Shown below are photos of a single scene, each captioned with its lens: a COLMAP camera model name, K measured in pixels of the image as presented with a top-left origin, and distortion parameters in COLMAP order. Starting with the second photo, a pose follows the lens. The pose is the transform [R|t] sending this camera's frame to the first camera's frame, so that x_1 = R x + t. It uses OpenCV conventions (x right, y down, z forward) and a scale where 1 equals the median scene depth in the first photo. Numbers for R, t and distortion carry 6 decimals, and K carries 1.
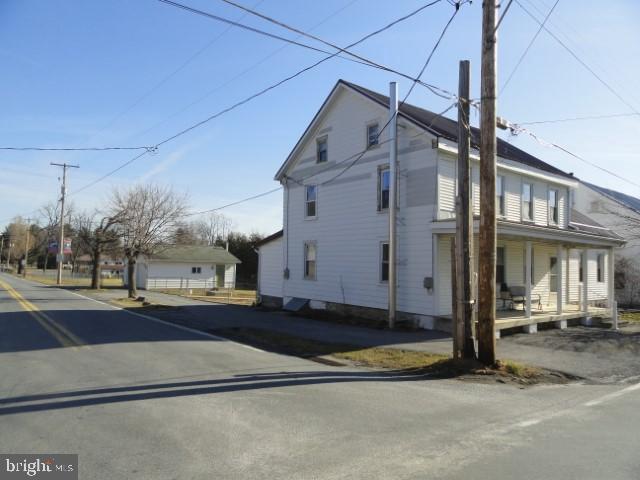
lens RADIAL K [[453.4, 0, 319.8], [0, 453.4, 240.4], [0, 0, 1]] dist [0.004227, 0.001515]
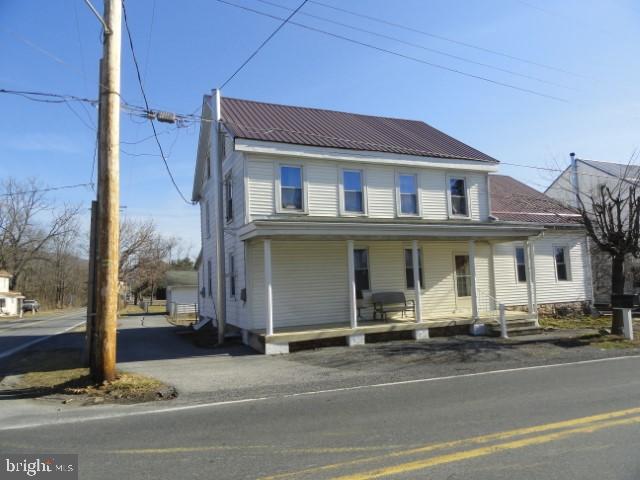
lens RADIAL K [[453.4, 0, 320.0], [0, 453.4, 241.5], [0, 0, 1]] dist [0.004227, 0.001515]
pose [[0.961217, -0.086439, -0.261896, 0.524405], [0.075529, 0.995815, -0.051461, 0.037100], [0.265248, 0.029685, 0.963723, 0.115856]]
